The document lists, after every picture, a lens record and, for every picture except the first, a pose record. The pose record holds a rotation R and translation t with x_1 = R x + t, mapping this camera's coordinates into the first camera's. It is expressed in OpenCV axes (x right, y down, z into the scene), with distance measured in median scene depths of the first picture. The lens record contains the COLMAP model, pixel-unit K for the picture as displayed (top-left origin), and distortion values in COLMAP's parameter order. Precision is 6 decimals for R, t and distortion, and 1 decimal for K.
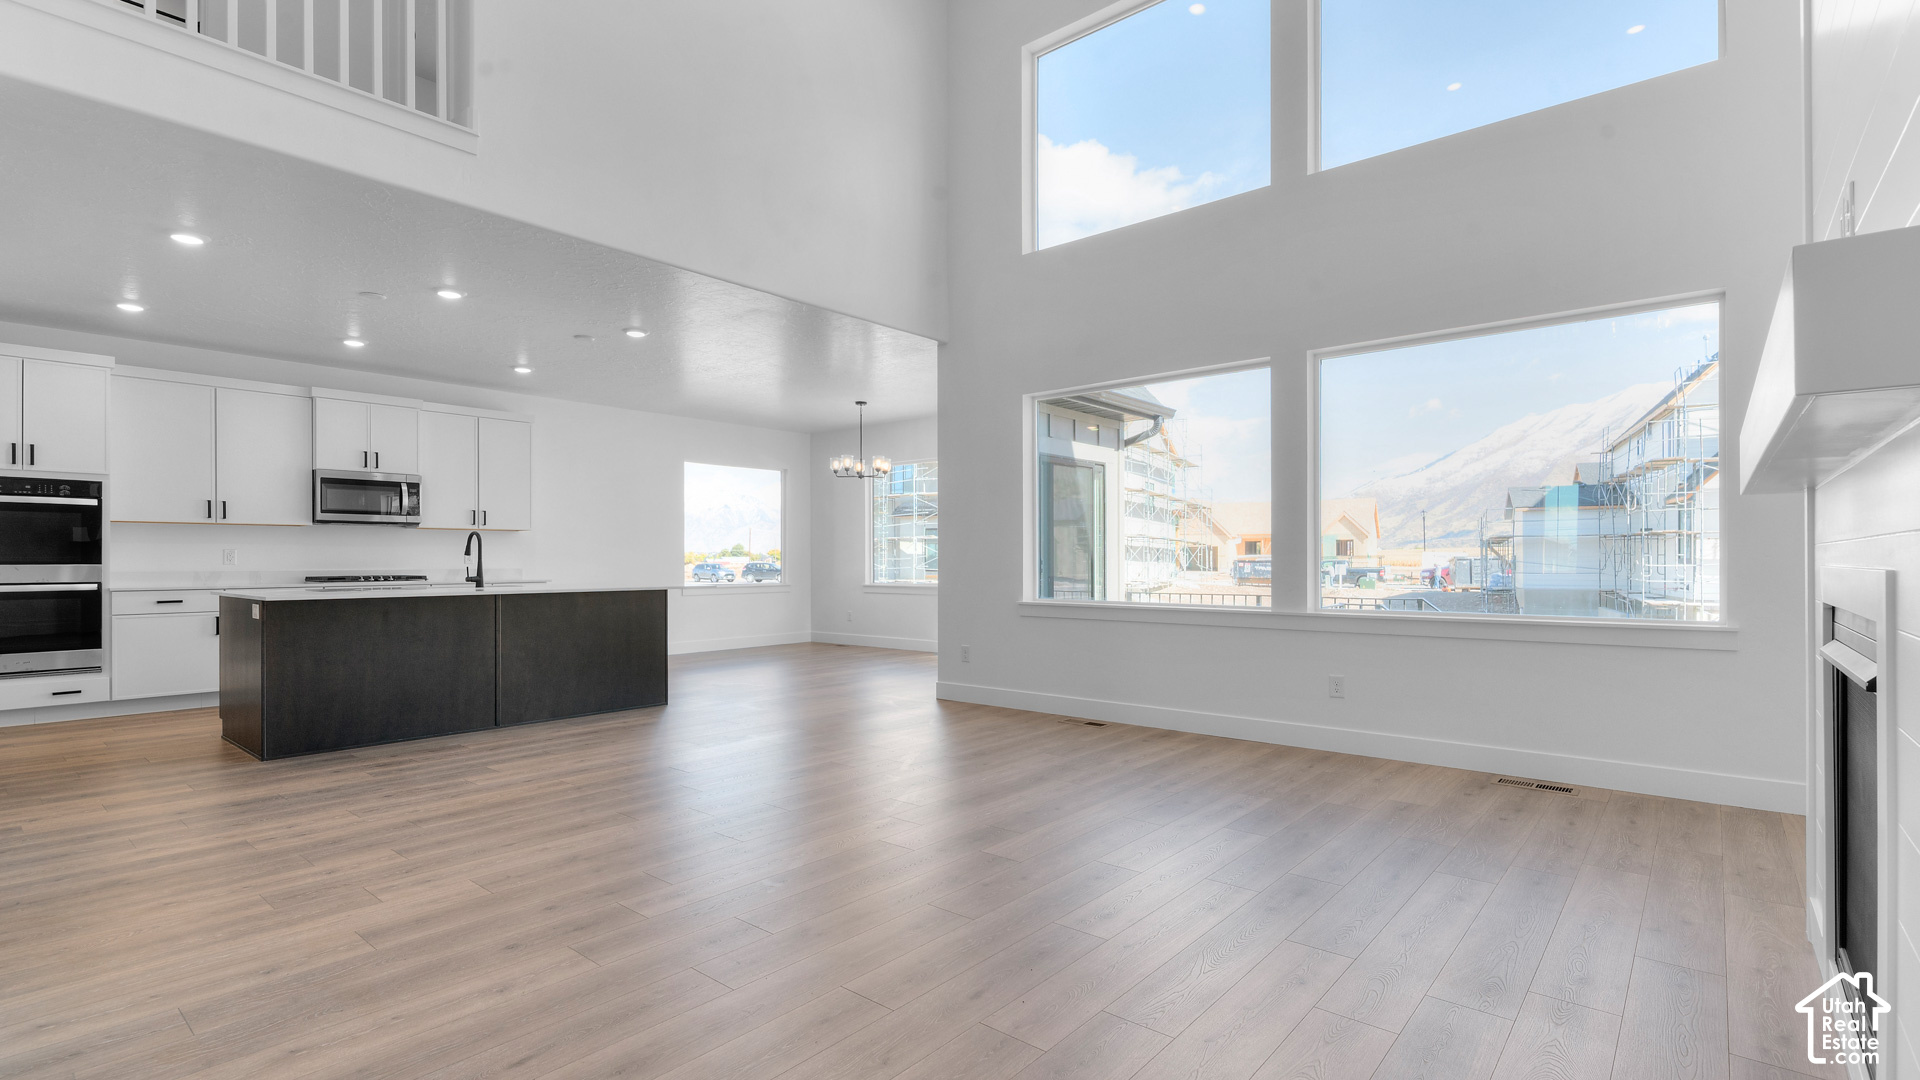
lens RADIAL K [[884.5, 0, 968.9], [0, 884.5, 547.3], [0, 0, 1]] dist [0.000210, -0.000680]
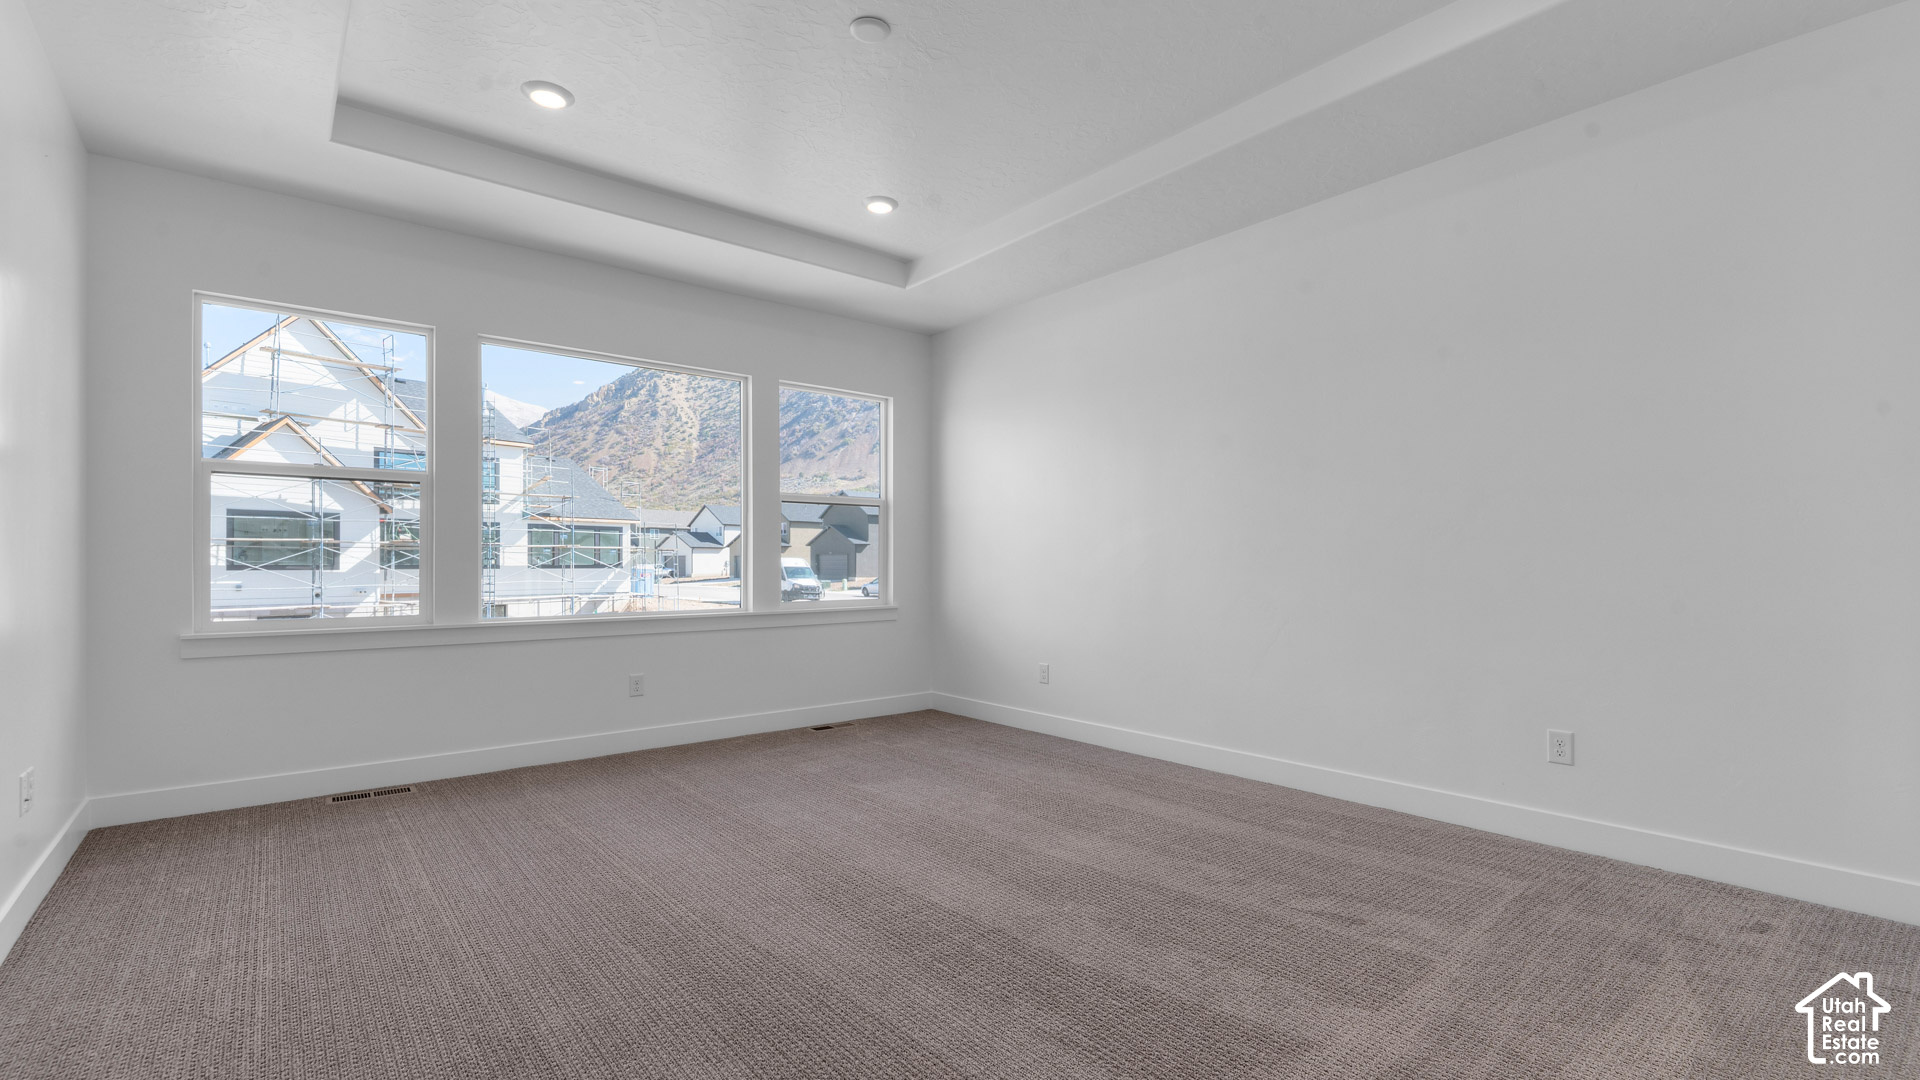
lens RADIAL K [[835.2, 0, 964.8], [0, 835.2, 556.4], [0, 0, 1]] dist [0.002603, -0.000144]
pose [[0.187425, 0.004921, 0.982267, -1.037698], [-0.010514, 0.999940, -0.003003, 0.010774], [-0.982223, -0.009765, 0.187465, 0.973799]]
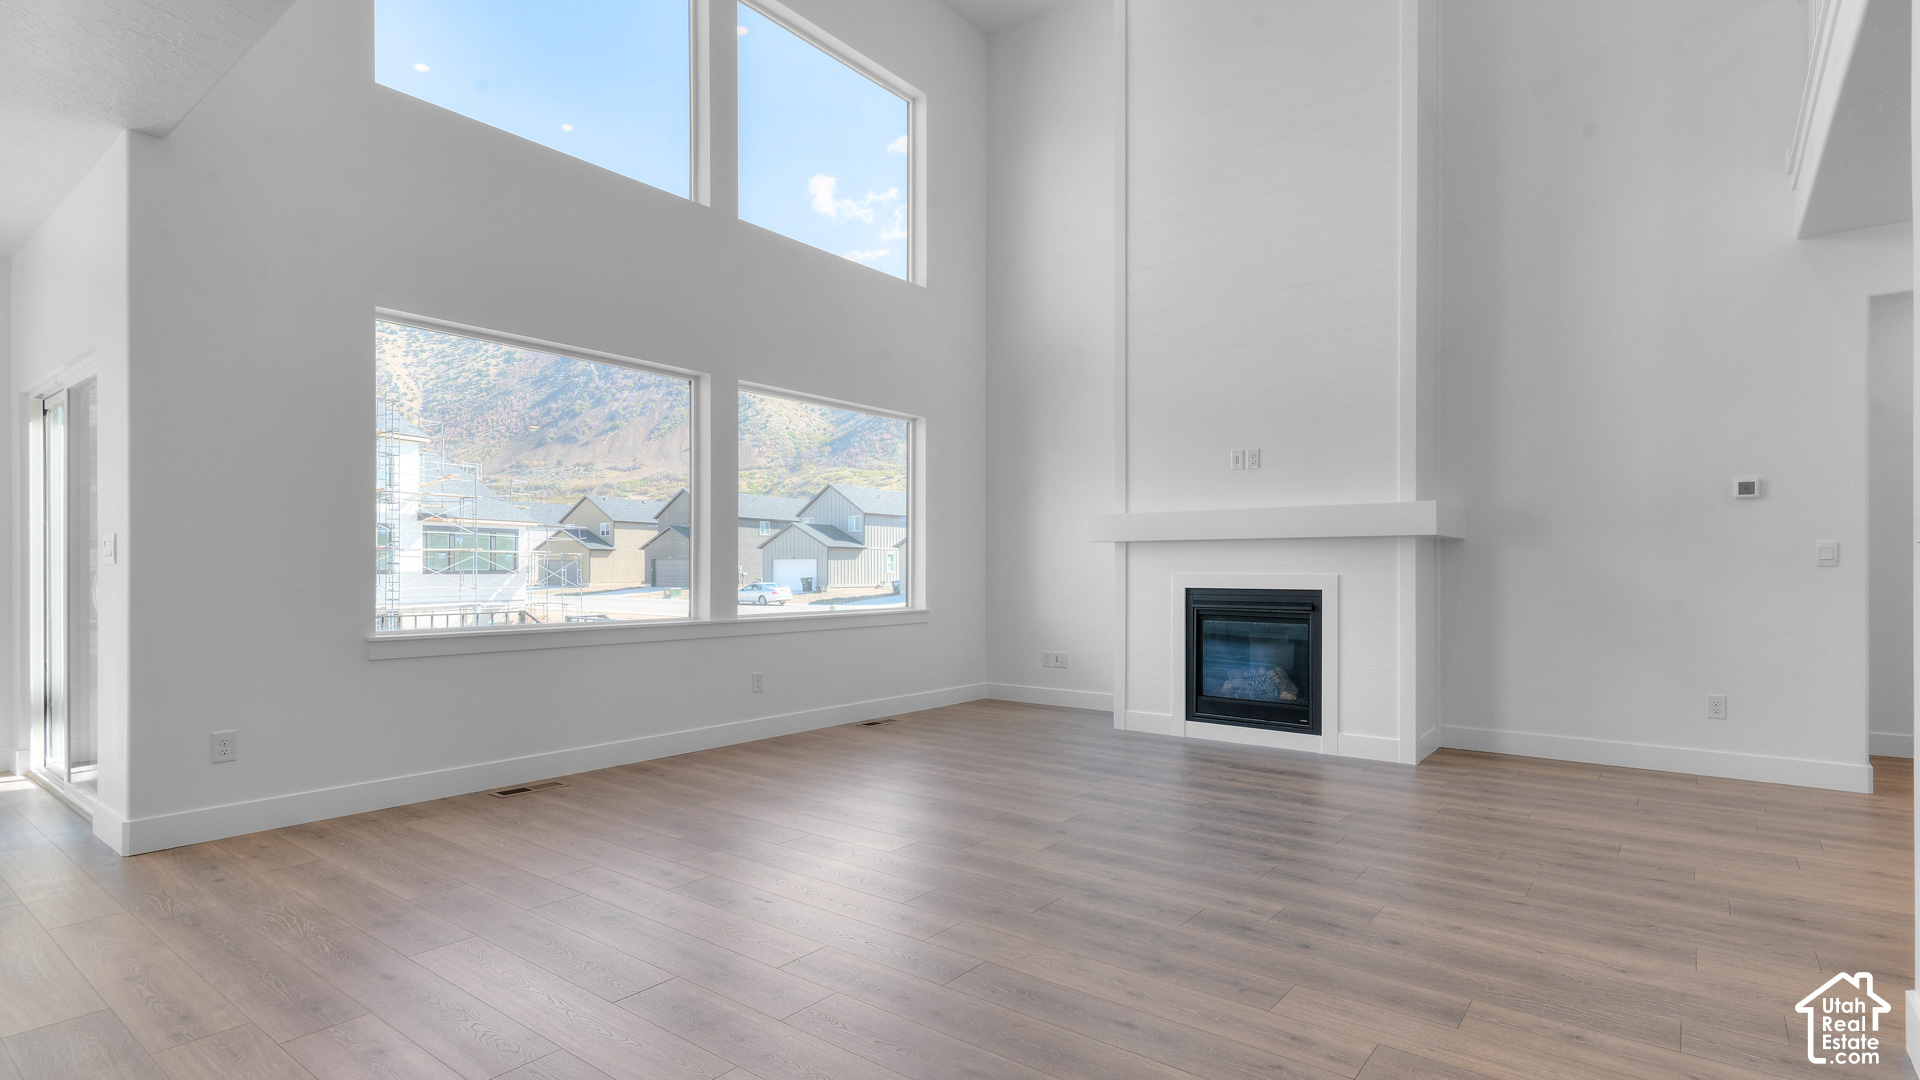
lens RADIAL K [[932.7, 0, 967.8], [0, 932.7, 552.1], [0, 0, 1]] dist [0.011603, 0.000758]
pose [[-0.031263, 0.015259, 0.999395, -1.657319], [-0.013277, 0.999789, -0.015680, 0.012495], [-0.999423, -0.013759, -0.031054, 1.581728]]
